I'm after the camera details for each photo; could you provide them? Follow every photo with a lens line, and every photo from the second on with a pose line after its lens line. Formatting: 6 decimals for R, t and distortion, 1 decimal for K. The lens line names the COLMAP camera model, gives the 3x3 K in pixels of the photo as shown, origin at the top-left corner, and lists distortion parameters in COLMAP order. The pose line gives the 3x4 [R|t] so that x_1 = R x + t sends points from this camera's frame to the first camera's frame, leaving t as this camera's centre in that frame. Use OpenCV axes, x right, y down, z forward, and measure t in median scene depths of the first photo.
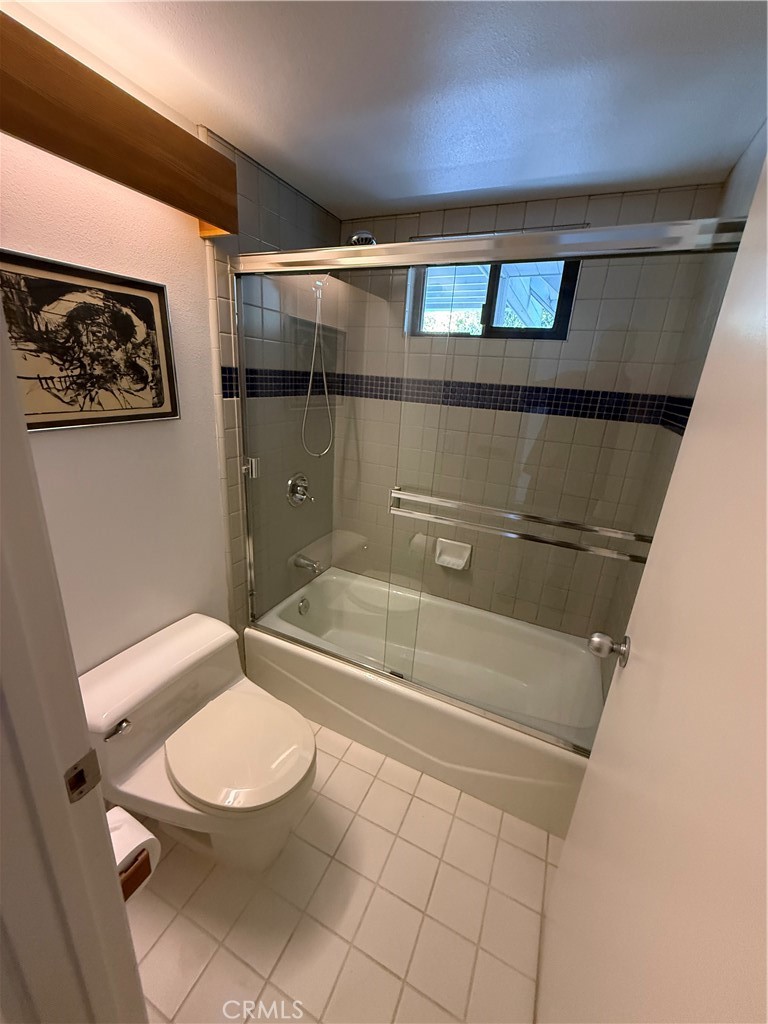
lens RADIAL K [[407.9, 0, 381.6], [0, 407.9, 511.2], [0, 0, 1]] dist [0.002256, 0.000222]
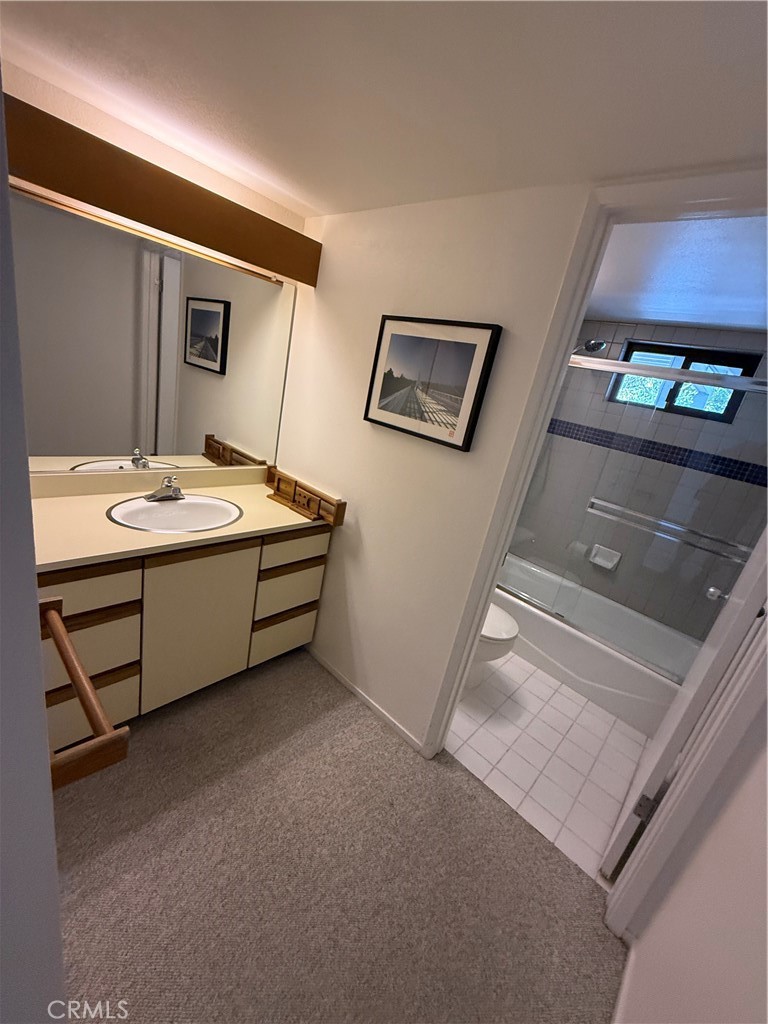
lens RADIAL K [[407.9, 0, 384.4], [0, 407.9, 509.3], [0, 0, 1]] dist [0.002256, 0.000222]
pose [[0.944619, 0.217846, -0.245434, -0.269002], [-0.229311, 0.973172, -0.018779, 0.169779], [0.234759, 0.074020, 0.969231, -0.625843]]
